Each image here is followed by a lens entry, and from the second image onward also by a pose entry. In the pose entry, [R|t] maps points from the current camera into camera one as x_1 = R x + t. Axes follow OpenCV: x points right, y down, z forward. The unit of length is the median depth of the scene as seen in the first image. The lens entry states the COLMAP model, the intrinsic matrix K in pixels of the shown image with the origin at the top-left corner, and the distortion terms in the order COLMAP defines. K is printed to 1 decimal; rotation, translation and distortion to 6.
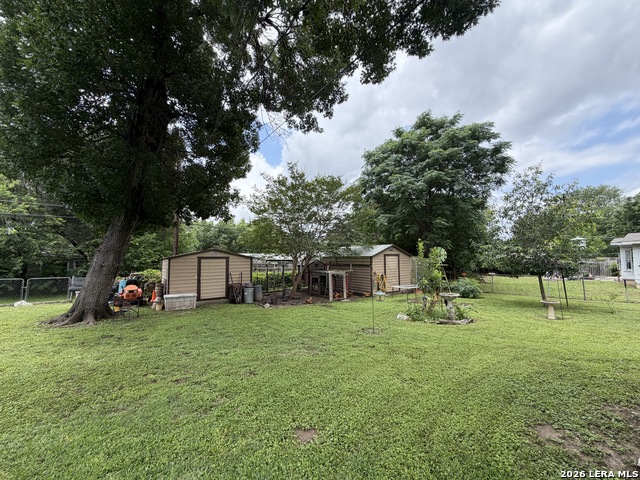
lens RADIAL K [[255.8, 0, 317.1], [0, 255.8, 239.6], [0, 0, 1]] dist [0.000506, -0.000233]
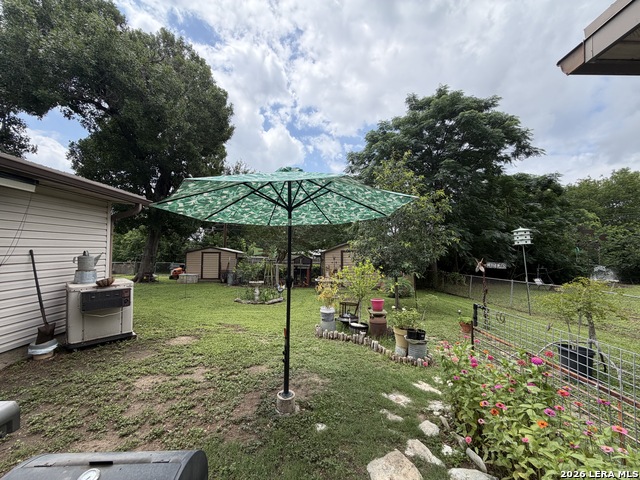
lens RADIAL K [[255.8, 0, 317.1], [0, 255.8, 239.6], [0, 0, 1]] dist [0.000506, -0.000233]
pose [[0.828305, -0.008321, -0.560215, 0.974966], [0.025454, 0.999416, 0.022790, -0.026504], [0.559698, -0.033137, 0.828034, 0.068642]]
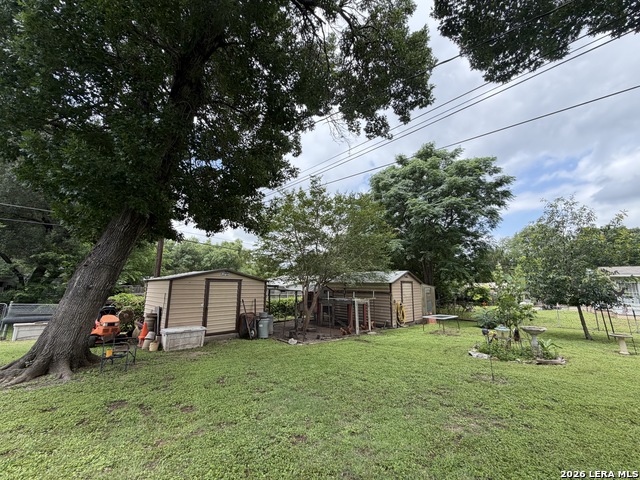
lens RADIAL K [[255.8, 0, 317.1], [0, 255.8, 239.6], [0, 0, 1]] dist [0.000506, -0.000233]
pose [[0.985802, 0.049680, 0.160391, -0.244652], [-0.033098, 0.993979, -0.104450, 0.017498], [-0.164615, 0.097659, 0.981511, 0.145430]]
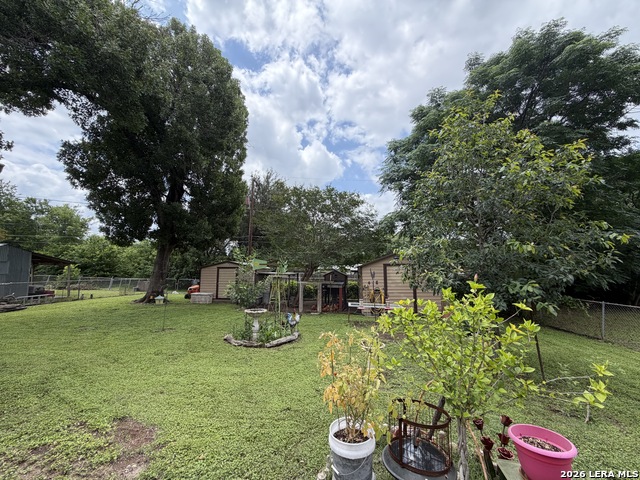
lens RADIAL K [[255.8, 0, 317.1], [0, 255.8, 239.6], [0, 0, 1]] dist [0.000506, -0.000233]
pose [[0.732679, -0.057864, -0.678110, 0.830728], [0.039885, 0.998317, -0.042093, -0.001399], [0.679405, 0.003794, 0.733754, 0.321406]]
